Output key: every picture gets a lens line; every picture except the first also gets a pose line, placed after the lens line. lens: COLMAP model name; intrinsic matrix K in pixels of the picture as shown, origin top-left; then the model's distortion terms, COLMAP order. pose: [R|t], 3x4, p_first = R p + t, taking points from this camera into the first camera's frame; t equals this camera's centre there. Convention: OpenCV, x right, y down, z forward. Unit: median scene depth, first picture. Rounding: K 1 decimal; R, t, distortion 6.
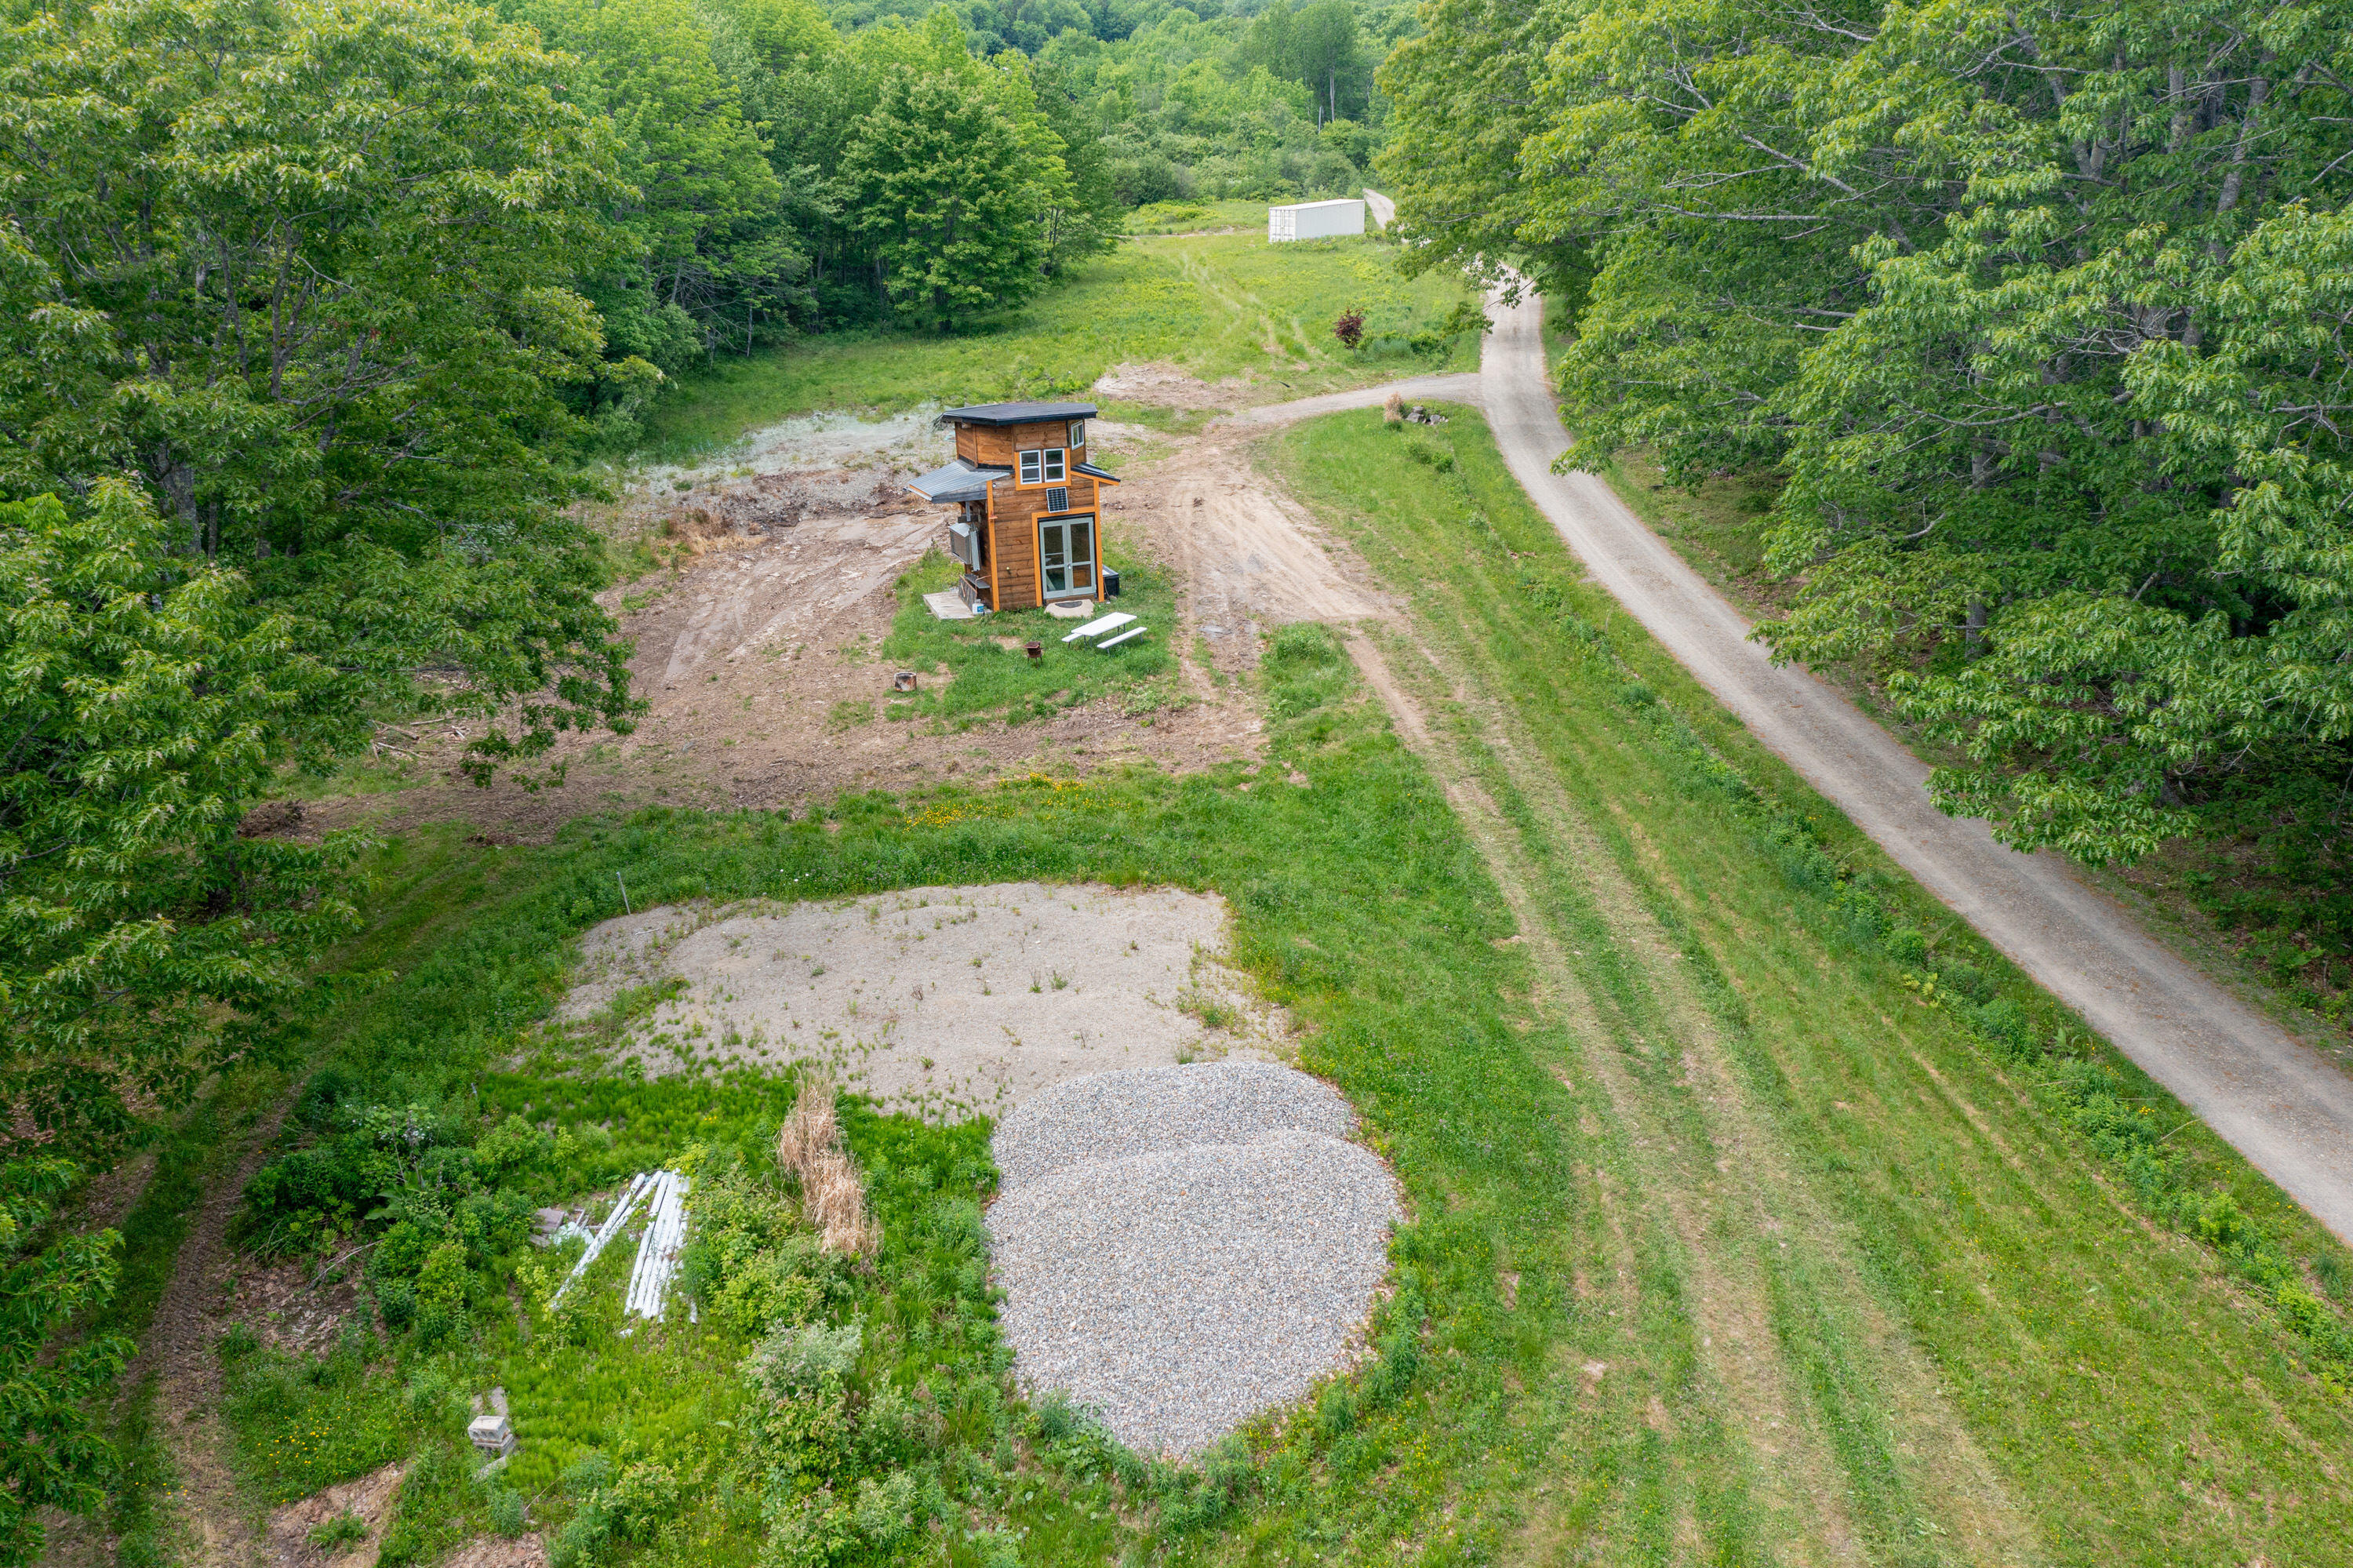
lens RADIAL K [[1869.0, 0, 1187.2], [0, 1869.0, 793.3], [0, 0, 1]] dist [-0.027868, 0.008323]
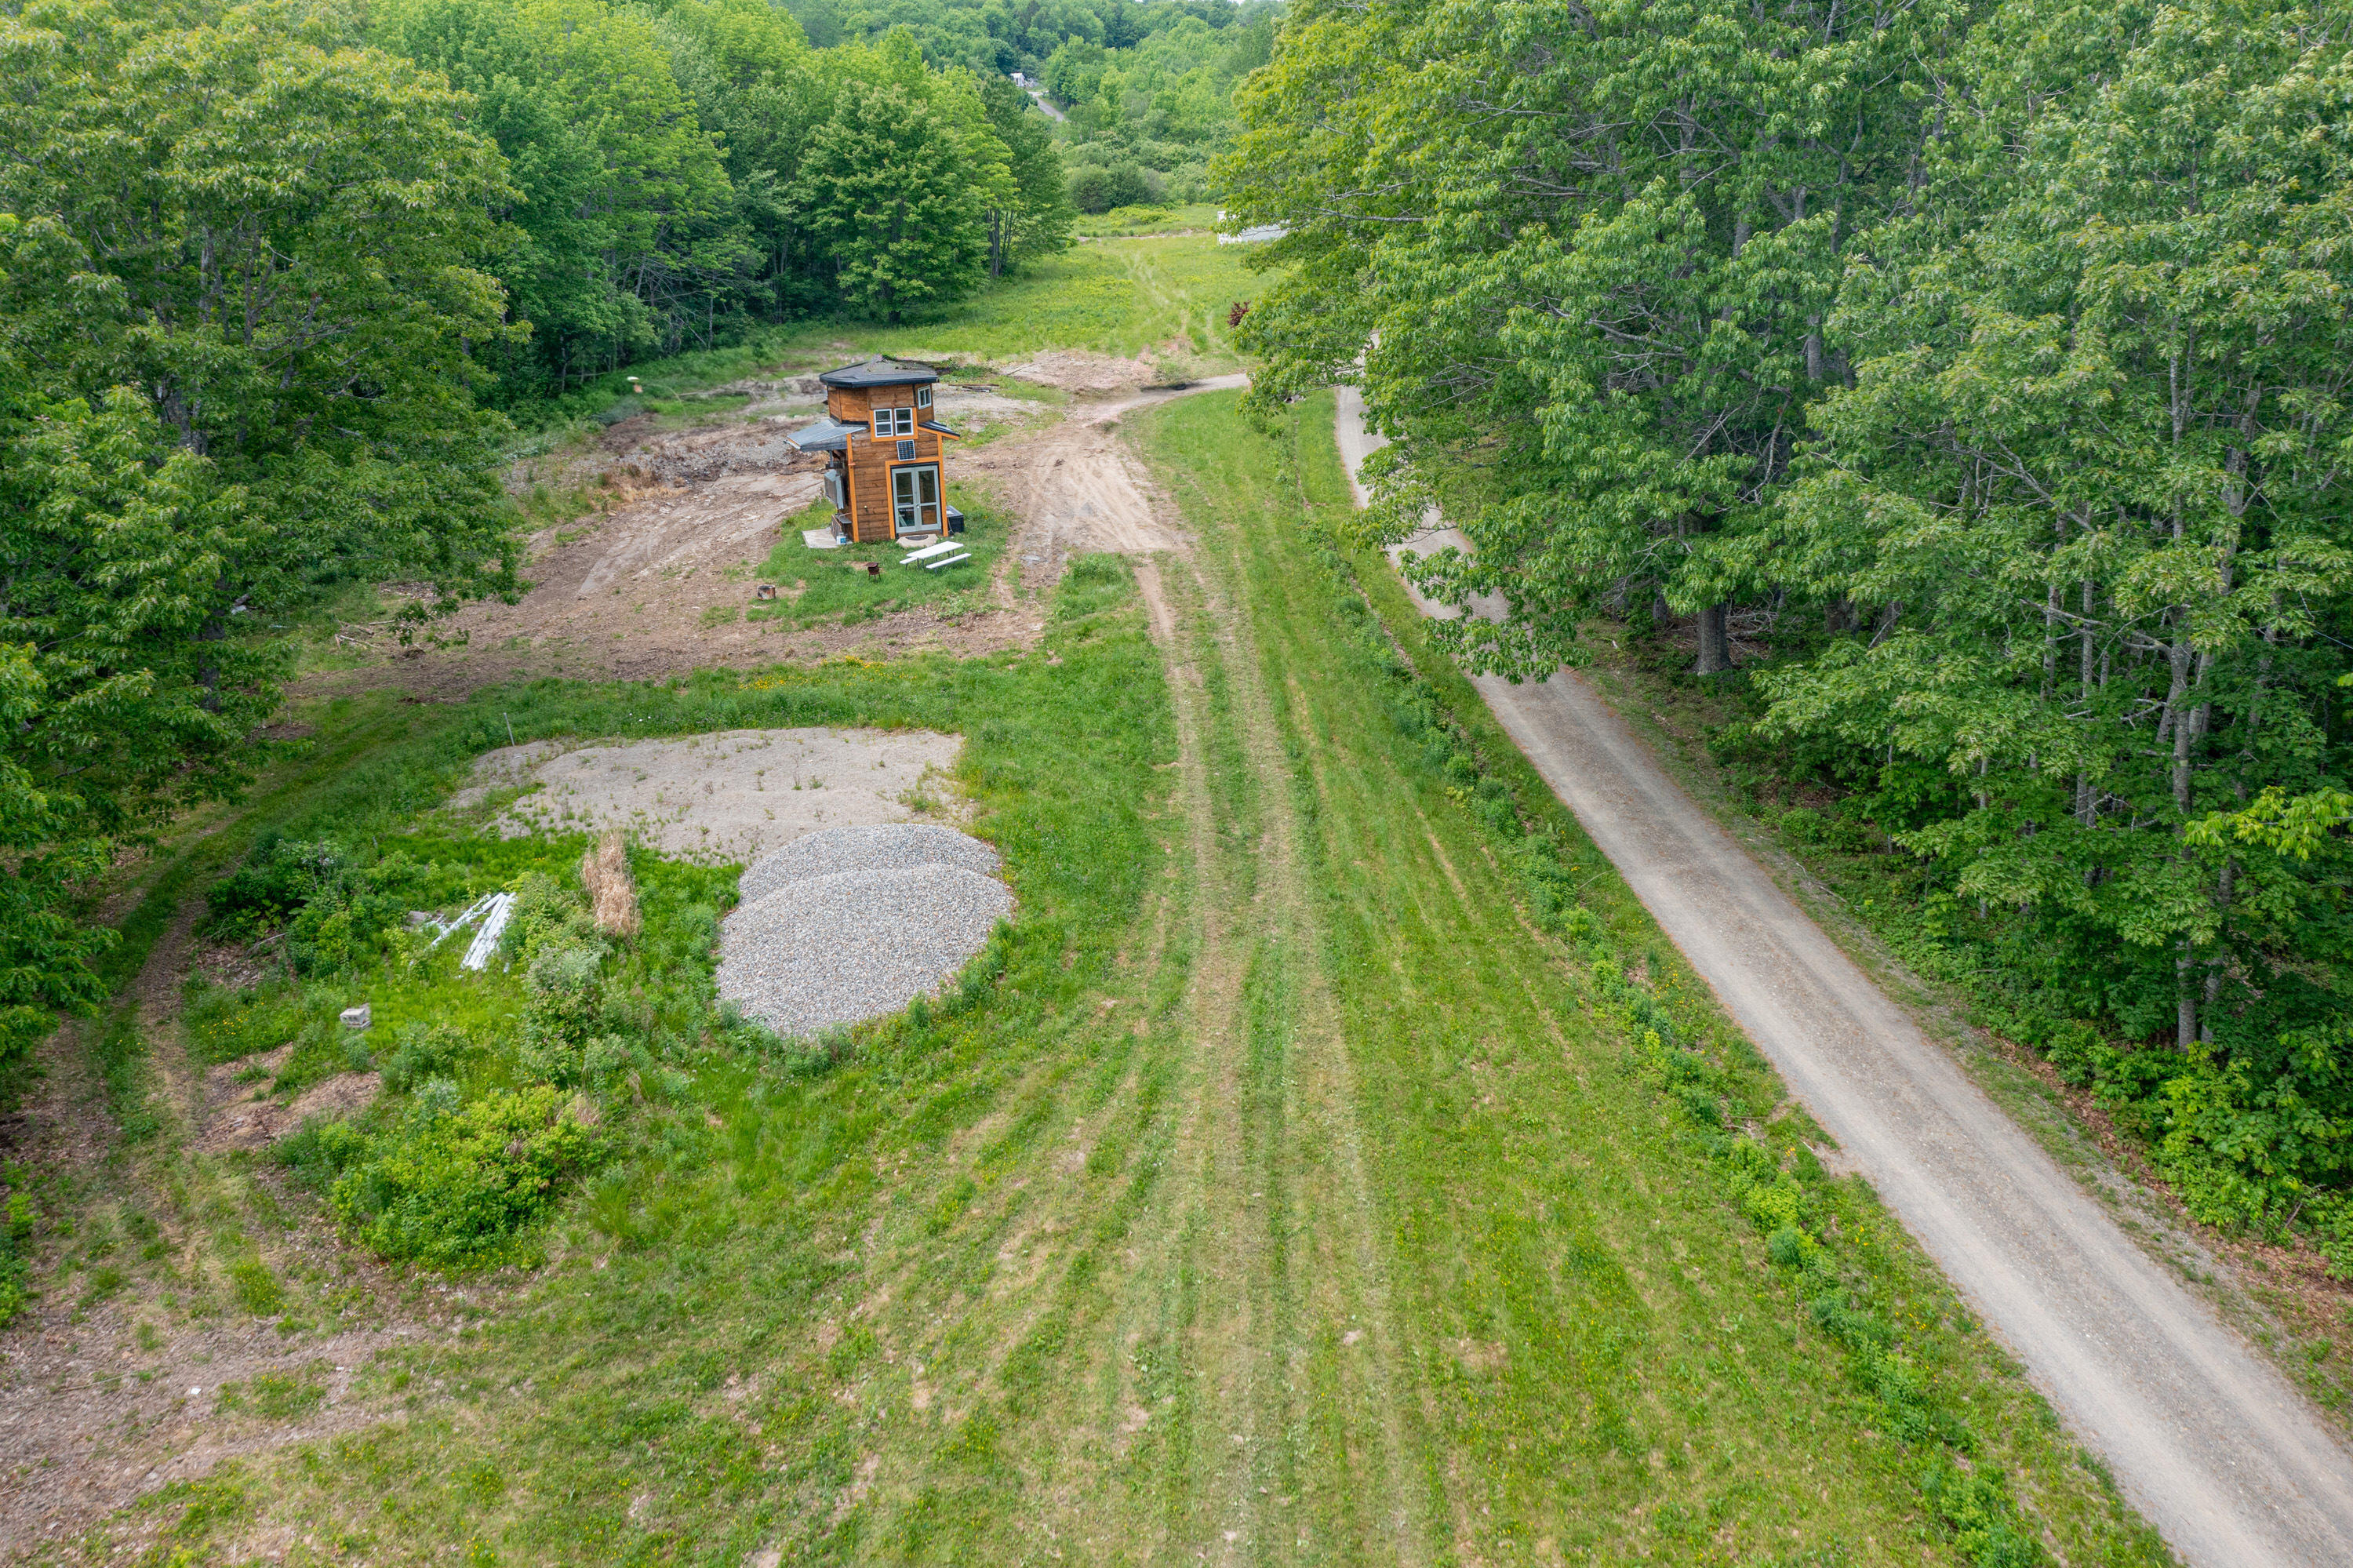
lens RADIAL K [[1869.0, 0, 1170.8], [0, 1869.0, 770.1], [0, 0, 1]] dist [-0.027868, 0.008323]
pose [[0.999726, 0.012485, -0.019815, 0.219908], [-0.012744, 0.999835, -0.012968, 0.108891], [0.019650, 0.013217, 0.999720, -0.347804]]
